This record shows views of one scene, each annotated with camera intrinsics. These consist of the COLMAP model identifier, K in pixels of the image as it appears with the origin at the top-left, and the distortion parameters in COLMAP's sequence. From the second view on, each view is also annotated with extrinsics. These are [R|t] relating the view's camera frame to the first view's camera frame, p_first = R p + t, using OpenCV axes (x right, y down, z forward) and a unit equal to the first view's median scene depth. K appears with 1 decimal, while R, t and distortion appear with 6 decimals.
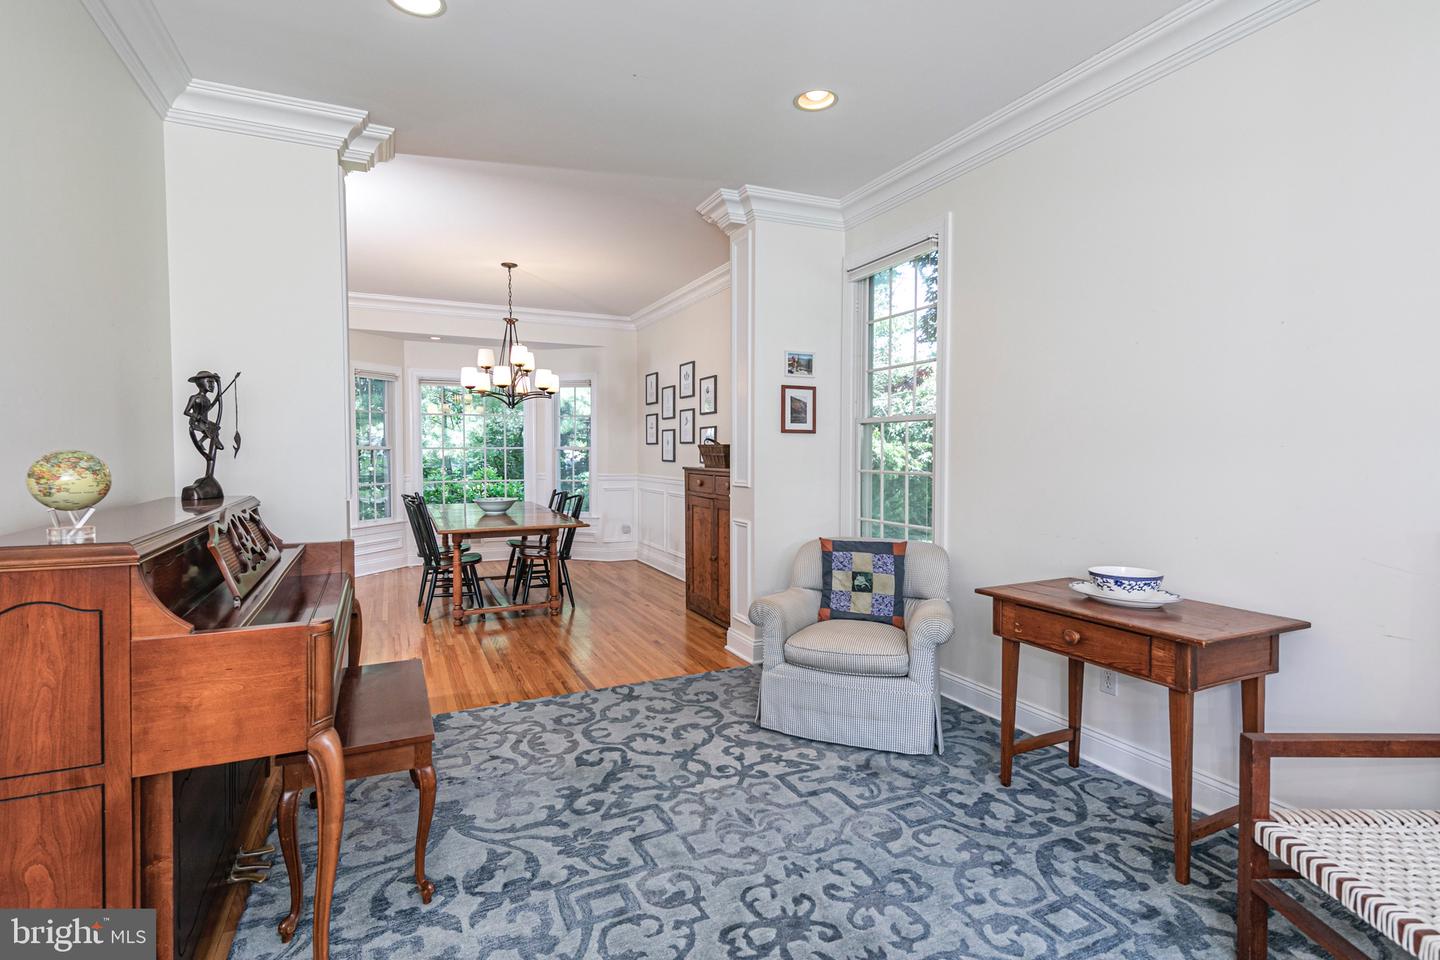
lens RADIAL K [[689.8, 0, 720.0], [0, 689.8, 480.0], [0, 0, 1]] dist [0.026429, -0.001998]
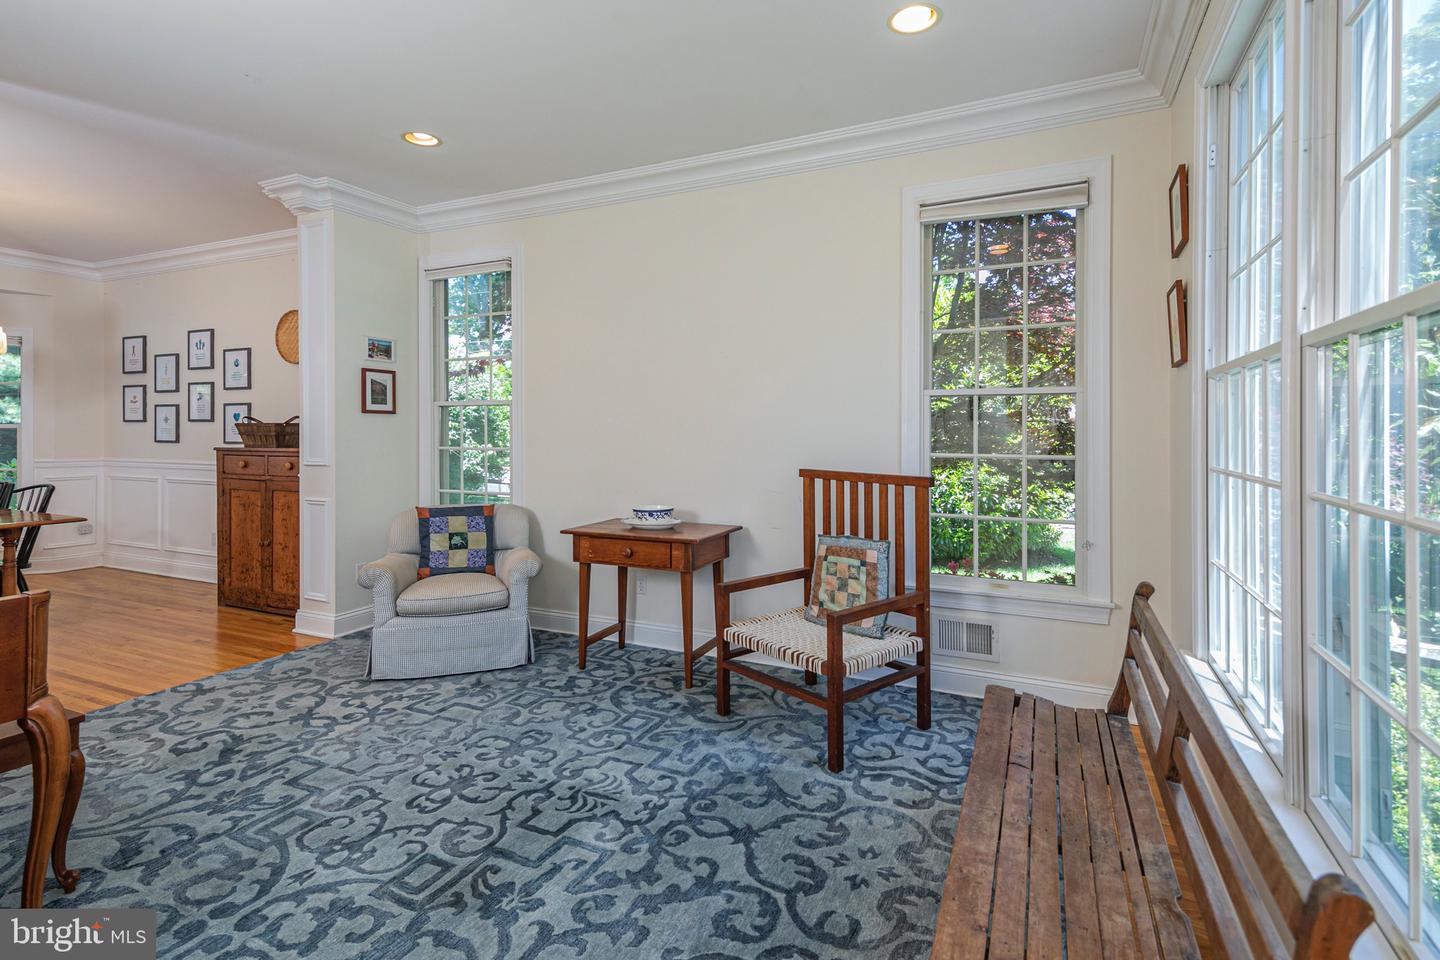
lens RADIAL K [[690.1, 0, 722.8], [0, 690.1, 423.2], [0, 0, 1]] dist [0.025453, -0.004226]
pose [[0.773911, 0.006974, 0.633256, -0.266381], [0.025891, 0.998755, -0.042642, 0.011705], [-0.632765, 0.049396, 0.772767, -0.290332]]
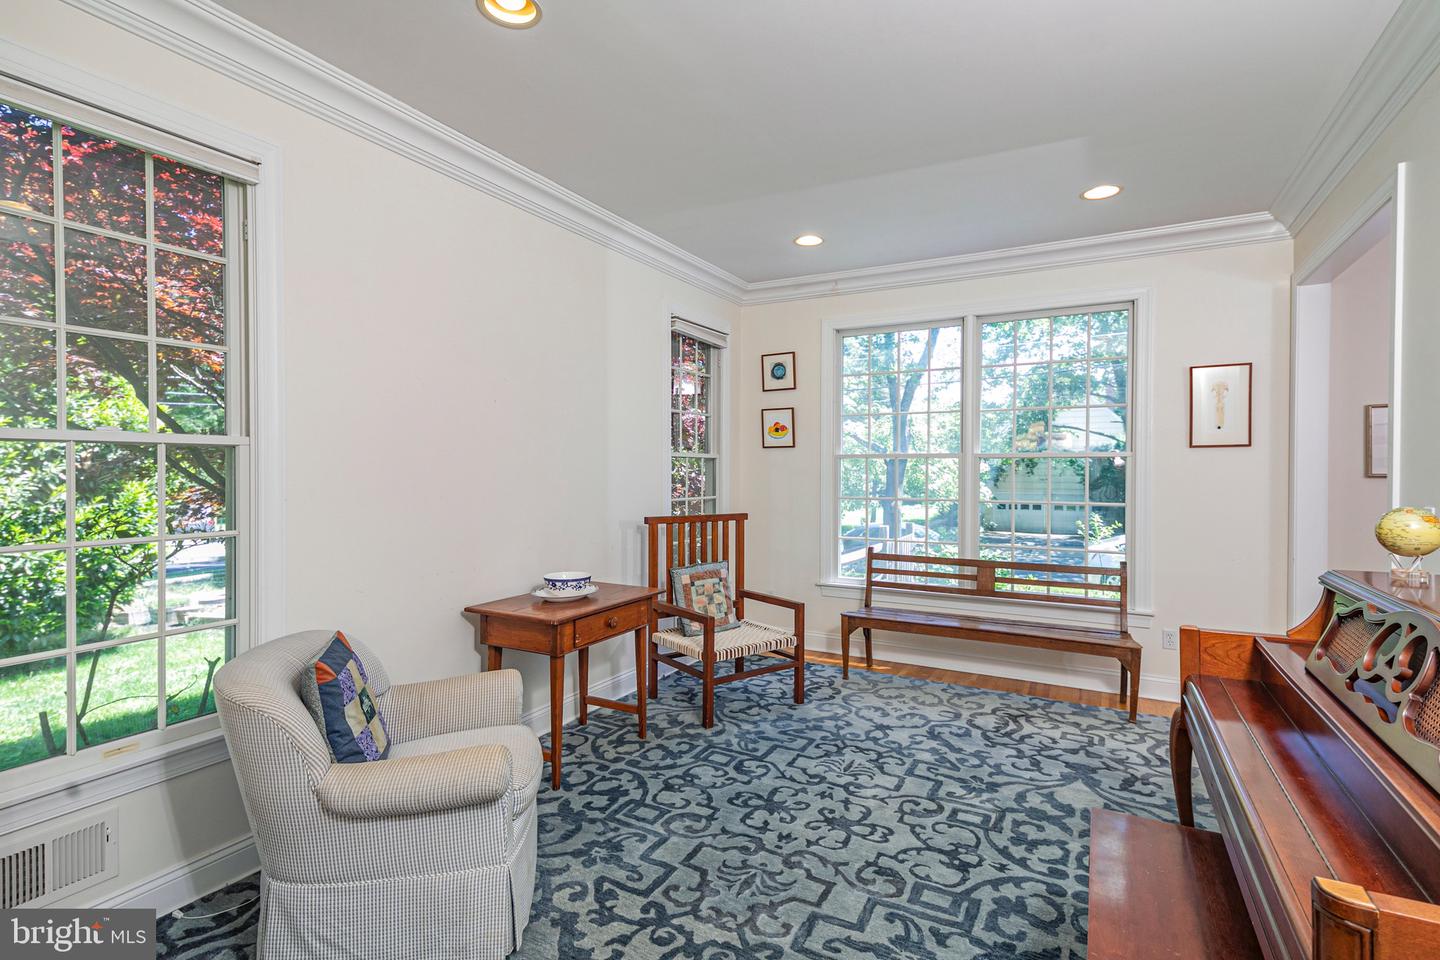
lens RADIAL K [[721.5, 0, 702.1], [0, 721.5, 475.6], [0, 0, 1]] dist [0.027094, -0.001034]
pose [[-0.579815, -0.009820, 0.814689, -0.692871], [0.034440, 0.998738, 0.036549, -0.102225], [-0.814020, 0.049250, -0.578745, 1.511471]]
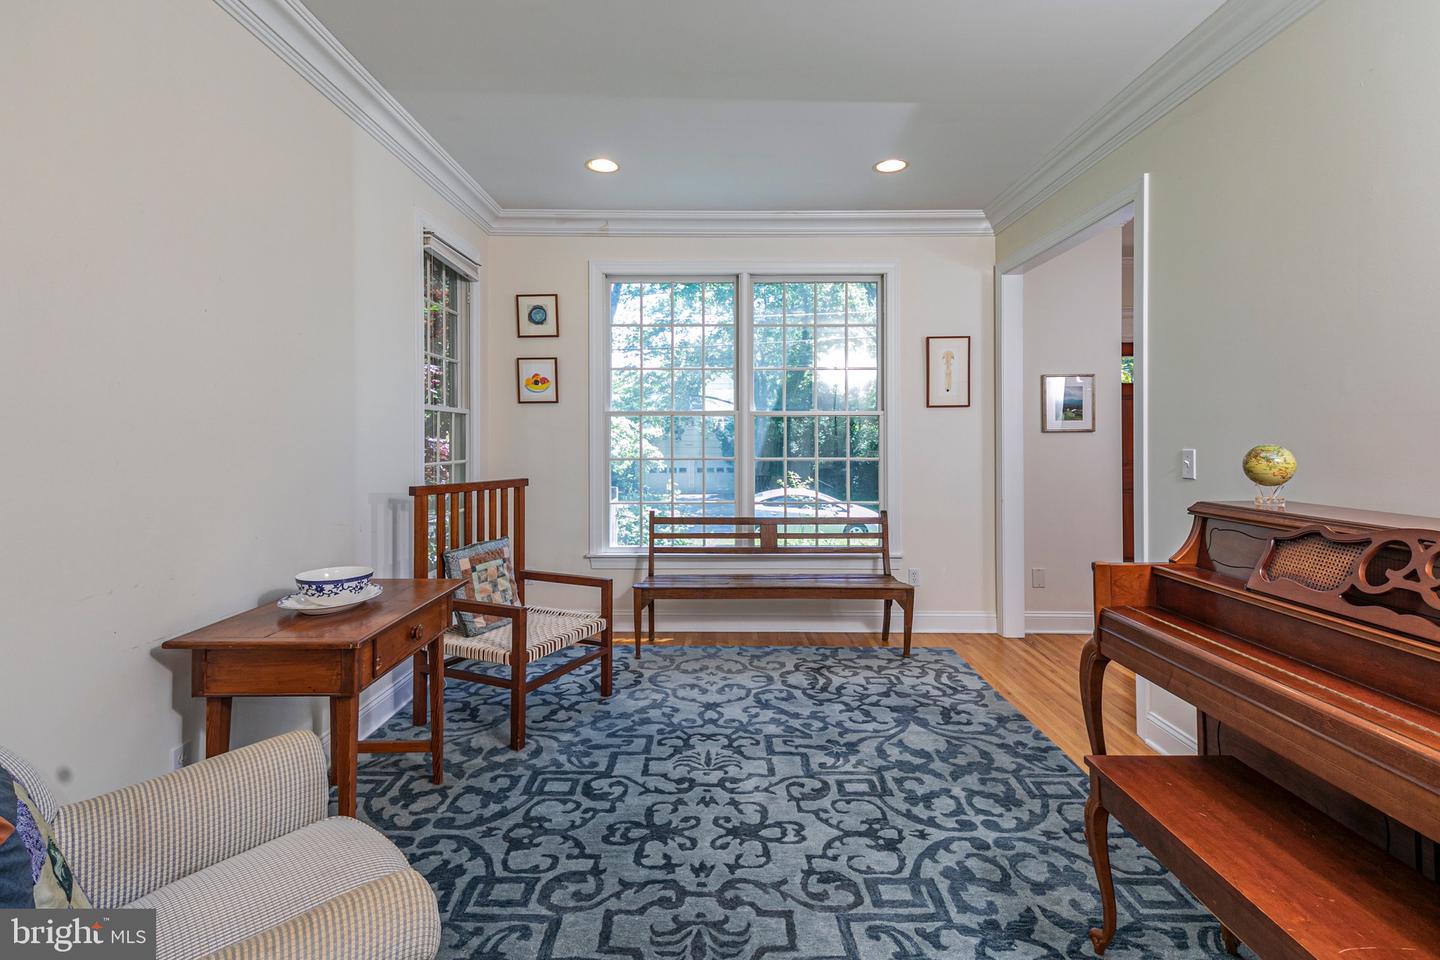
lens RADIAL K [[721.8, 0, 721.6], [0, 721.8, 434.0], [0, 0, 1]] dist [0.026331, -0.001150]
pose [[-0.905889, 0.002591, 0.423507, -0.296209], [0.020414, 0.999086, 0.037552, -0.079472], [-0.423022, 0.042663, -0.905114, 1.573866]]
